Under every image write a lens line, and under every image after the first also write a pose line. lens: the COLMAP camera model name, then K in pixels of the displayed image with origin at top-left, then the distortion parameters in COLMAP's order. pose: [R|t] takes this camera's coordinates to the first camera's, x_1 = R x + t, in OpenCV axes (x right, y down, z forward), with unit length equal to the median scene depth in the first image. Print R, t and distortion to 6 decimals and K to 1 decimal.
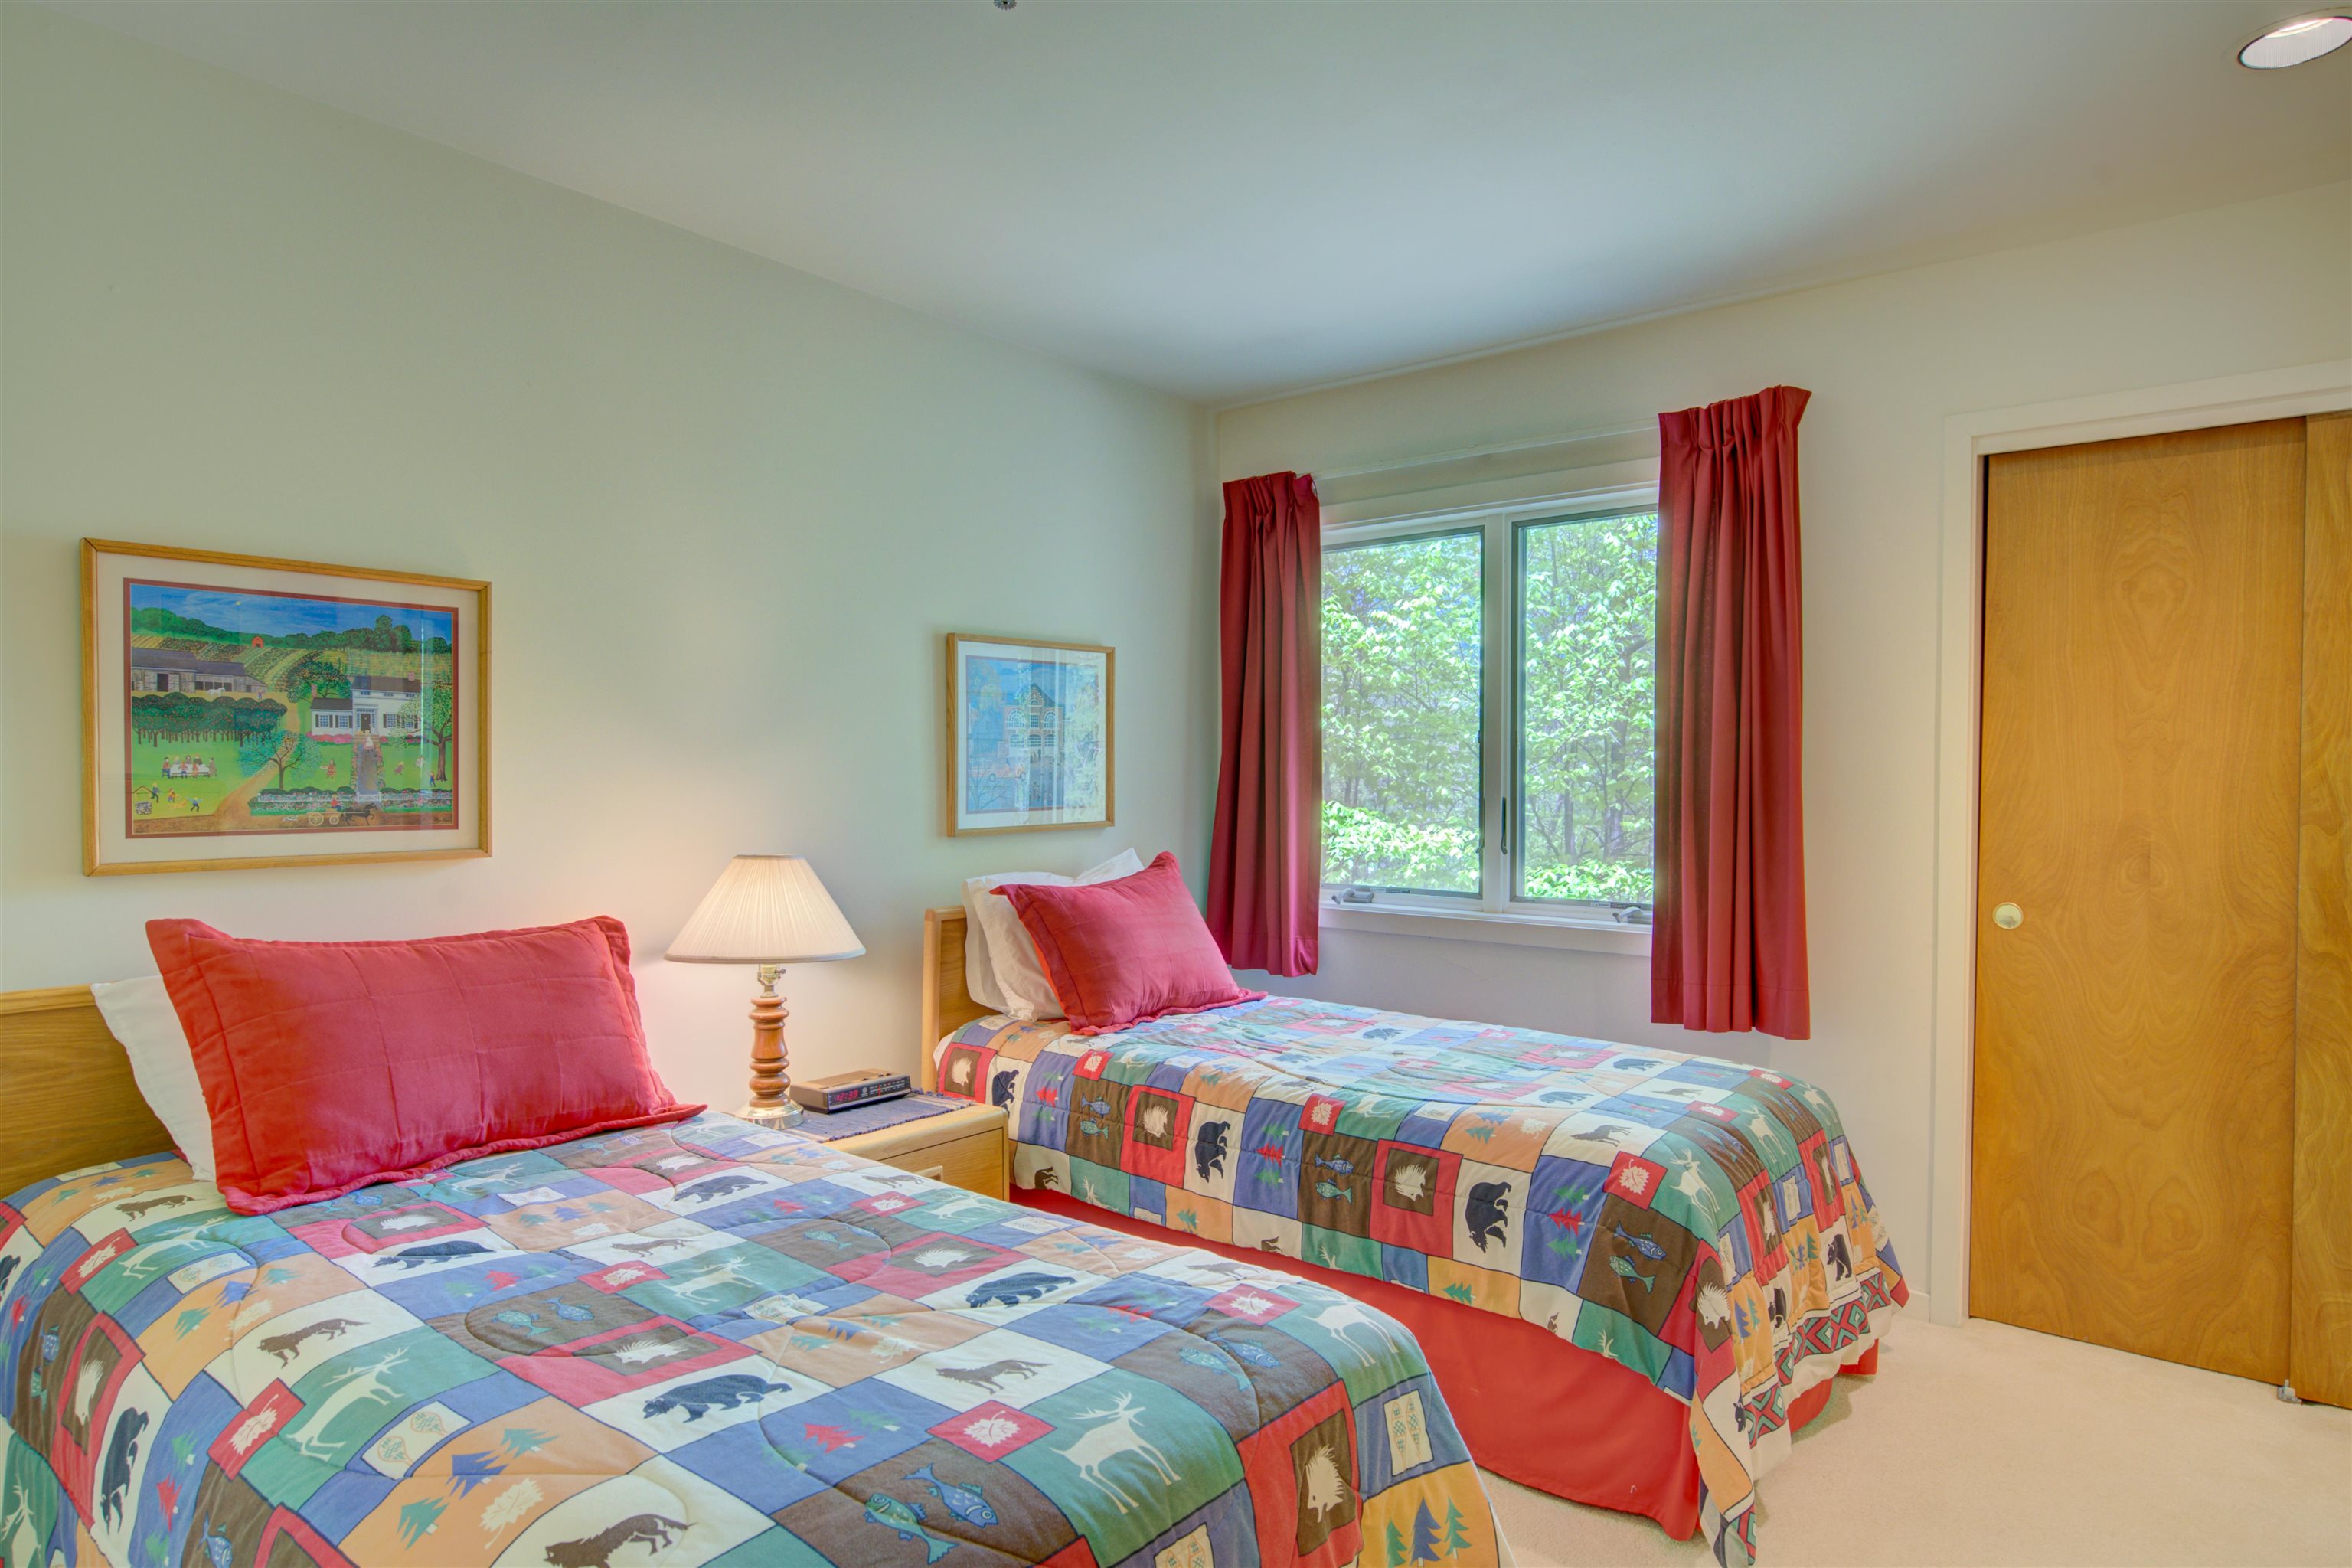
lens RADIAL K [[1356.0, 0, 1167.8], [0, 1356.0, 800.5], [0, 0, 1]] dist [0.005498, -0.002609]
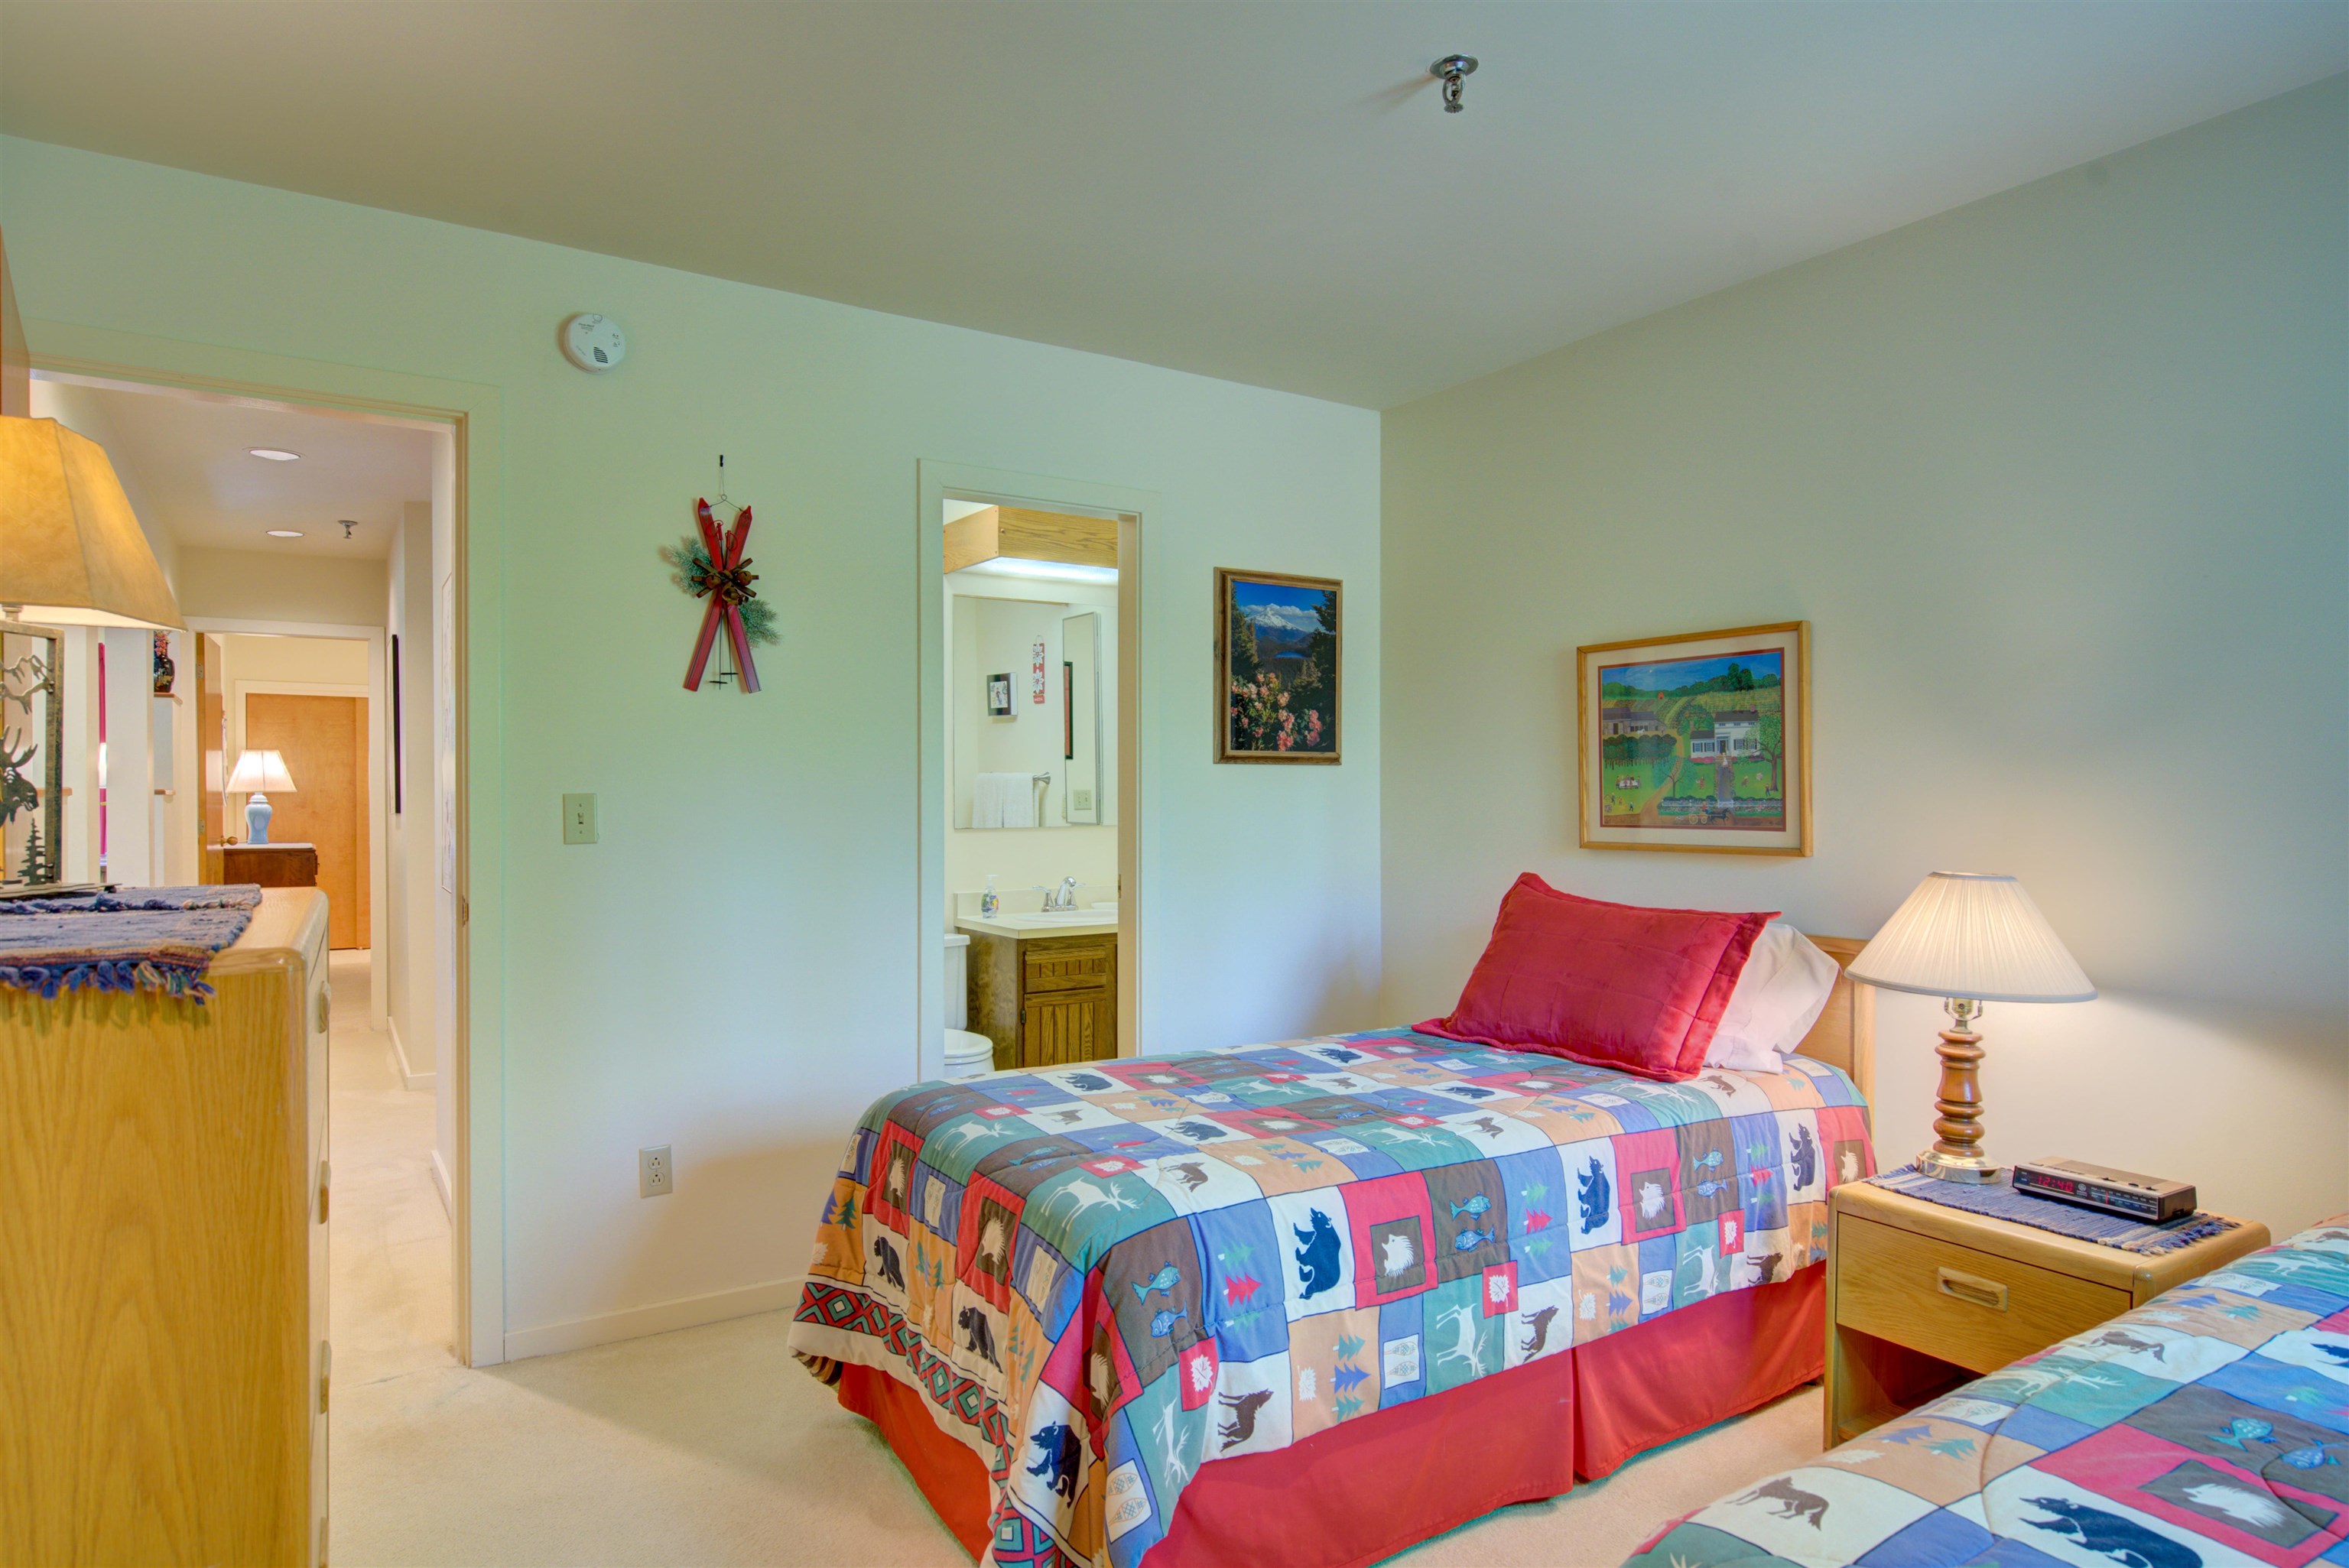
lens RADIAL K [[1354.1, 0, 1166.3], [0, 1354.1, 800.5], [0, 0, 1]] dist [0.005498, -0.002609]
pose [[-0.299343, -0.004409, -0.954135, 0.821301], [-0.024734, 0.999689, 0.003140, 0.003493], [0.953825, 0.024540, -0.299359, 0.884056]]
